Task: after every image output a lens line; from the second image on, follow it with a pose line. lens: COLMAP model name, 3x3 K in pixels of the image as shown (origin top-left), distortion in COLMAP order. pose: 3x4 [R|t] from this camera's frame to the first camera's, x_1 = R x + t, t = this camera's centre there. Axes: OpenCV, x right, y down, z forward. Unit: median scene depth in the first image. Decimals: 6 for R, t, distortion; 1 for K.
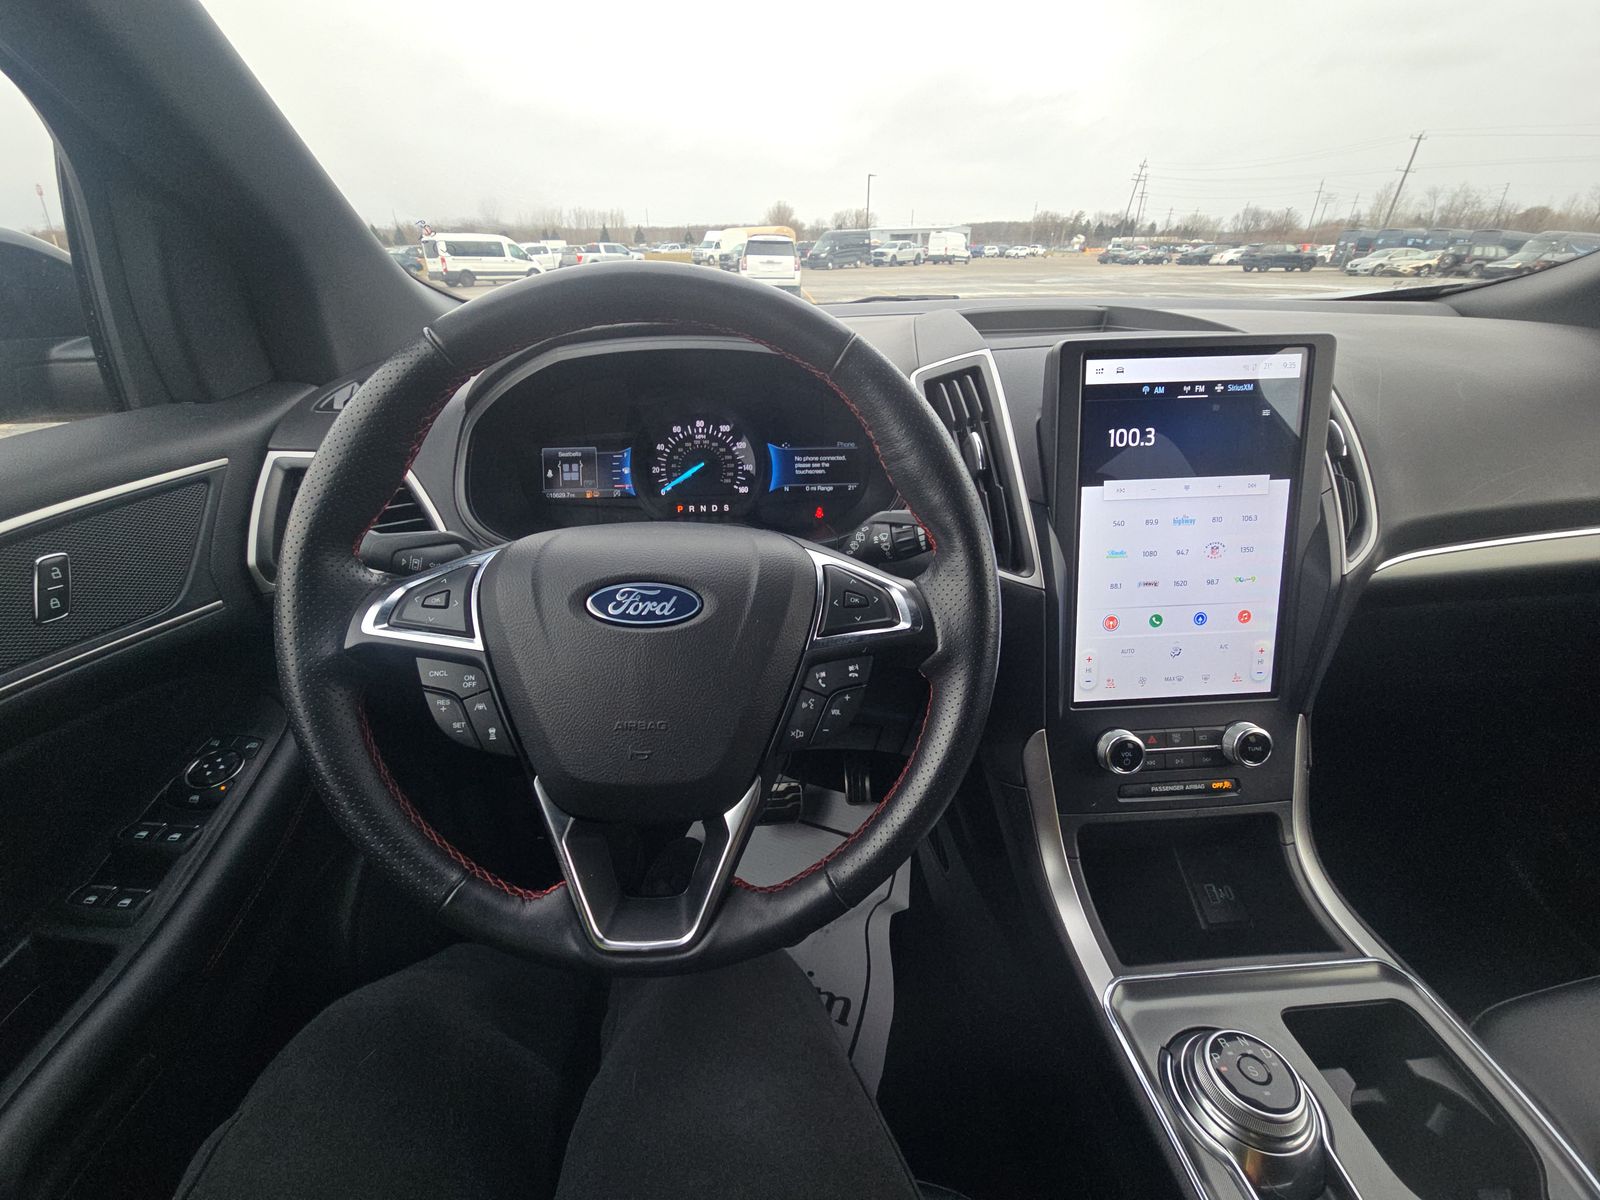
lens RADIAL K [[636.8, 0, 800.0], [0, 636.8, 600.0], [0, 0, 1]] dist [-0.000794, -0.000018]
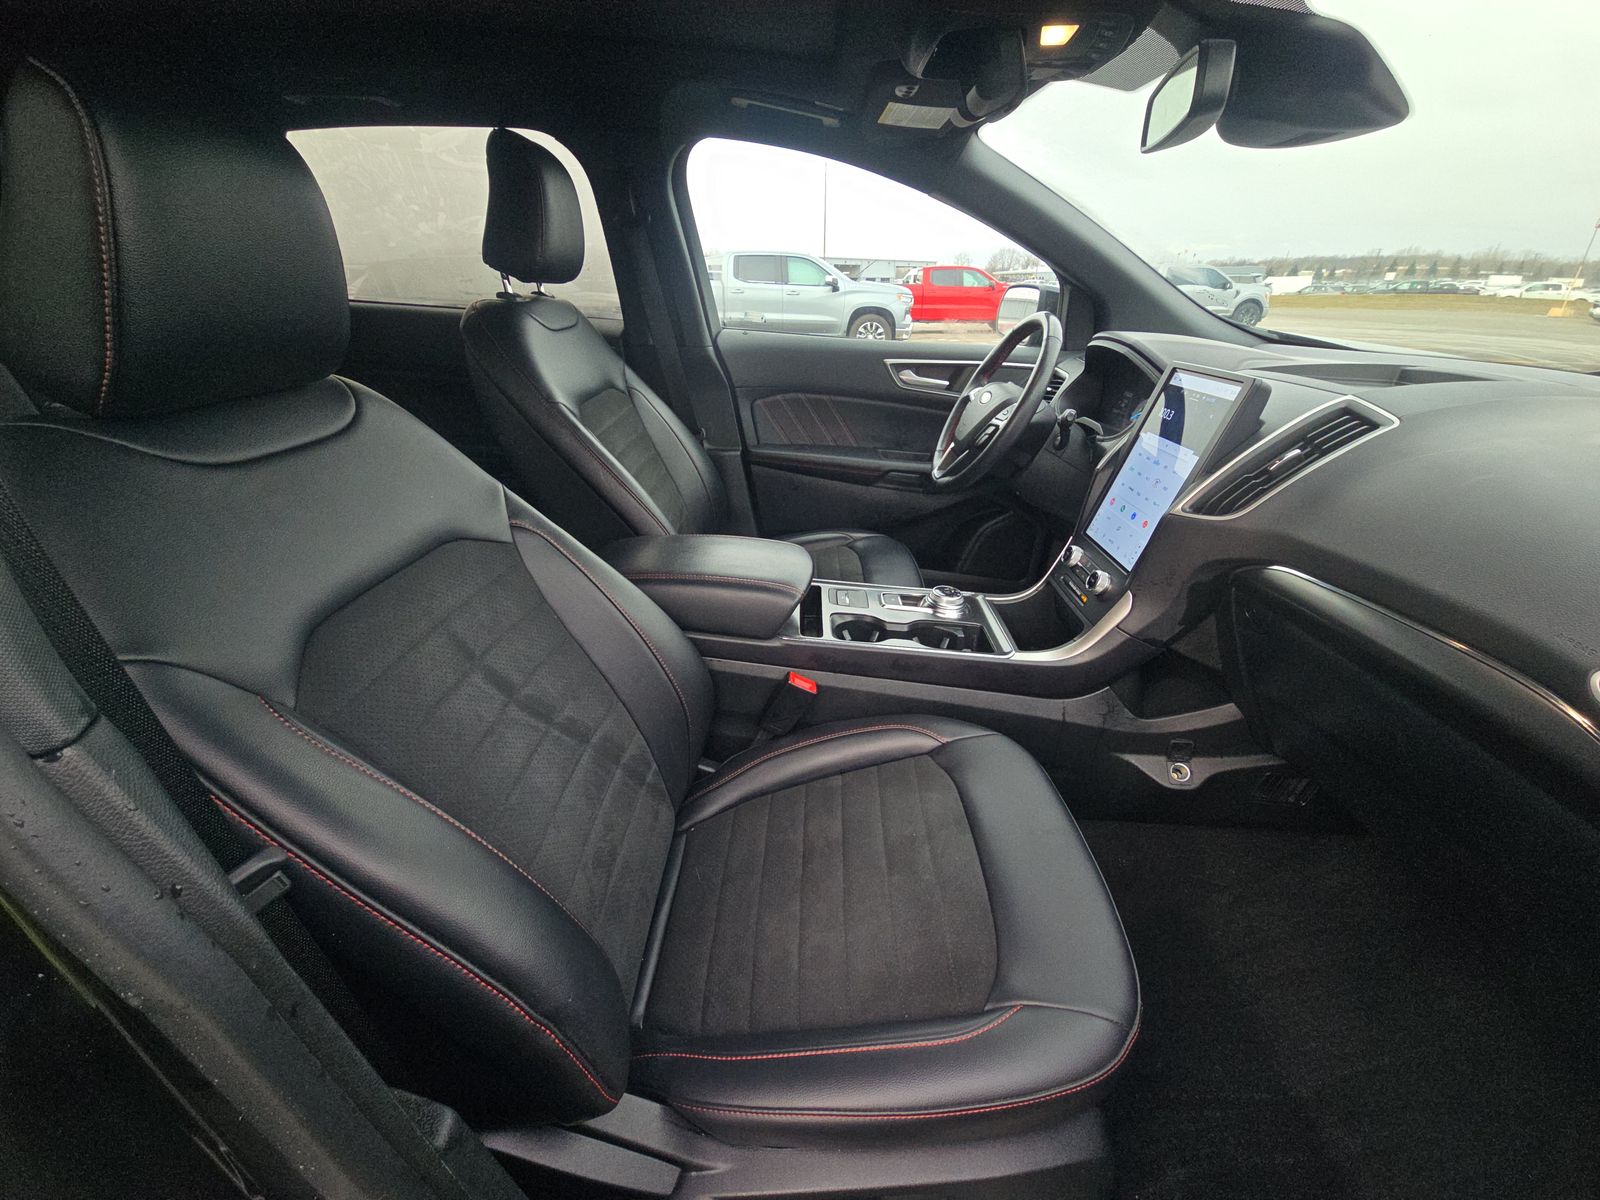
lens RADIAL K [[636.8, 0, 800.0], [0, 636.8, 600.0], [0, 0, 1]] dist [-0.000794, -0.000018]
pose [[-0.076935, 0.458311, -0.885456, 2.608619], [-0.463795, 0.769702, 0.438695, -0.153774], [0.882596, 0.444421, 0.153345, -0.026041]]
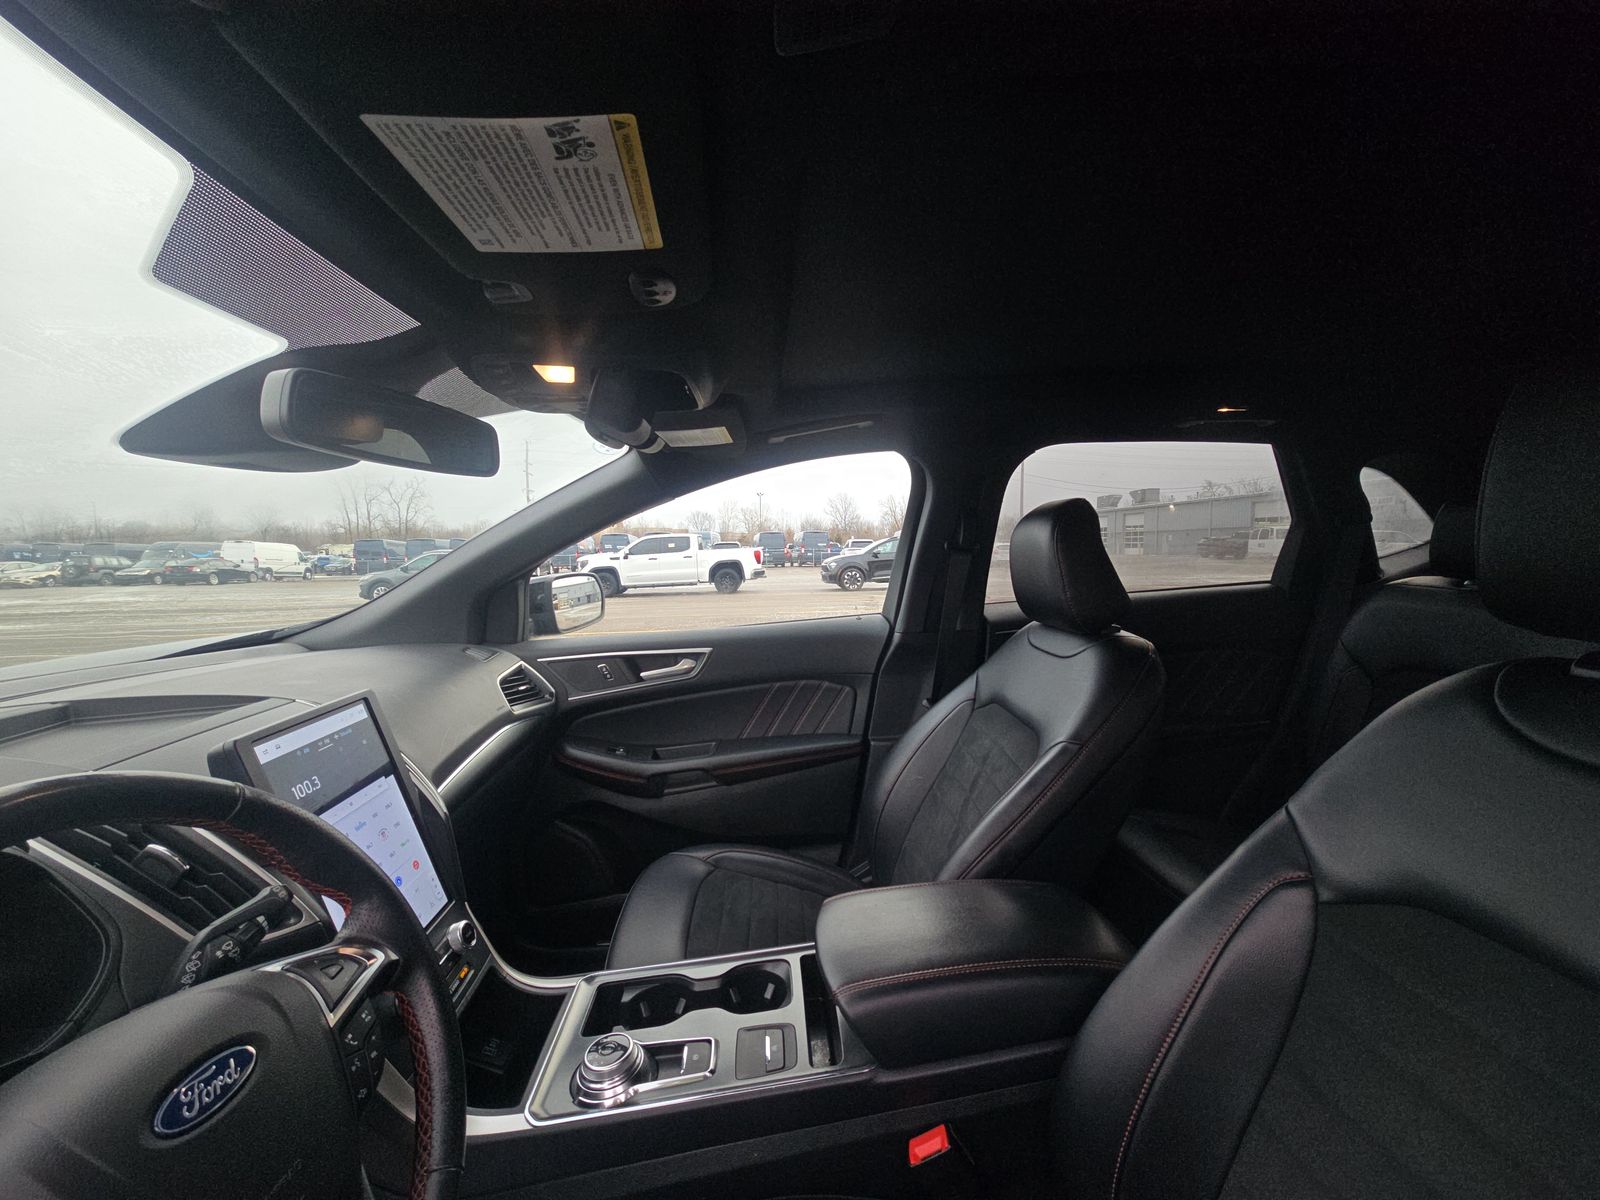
lens RADIAL K [[636.8, 0, 800.0], [0, 636.8, 600.0], [0, 0, 1]] dist [-0.000794, -0.000018]
pose [[0.009694, -0.073294, 0.997263, -0.771626], [0.484941, 0.872527, 0.059413, -0.177923], [-0.874493, 0.483037, 0.044001, -0.149705]]
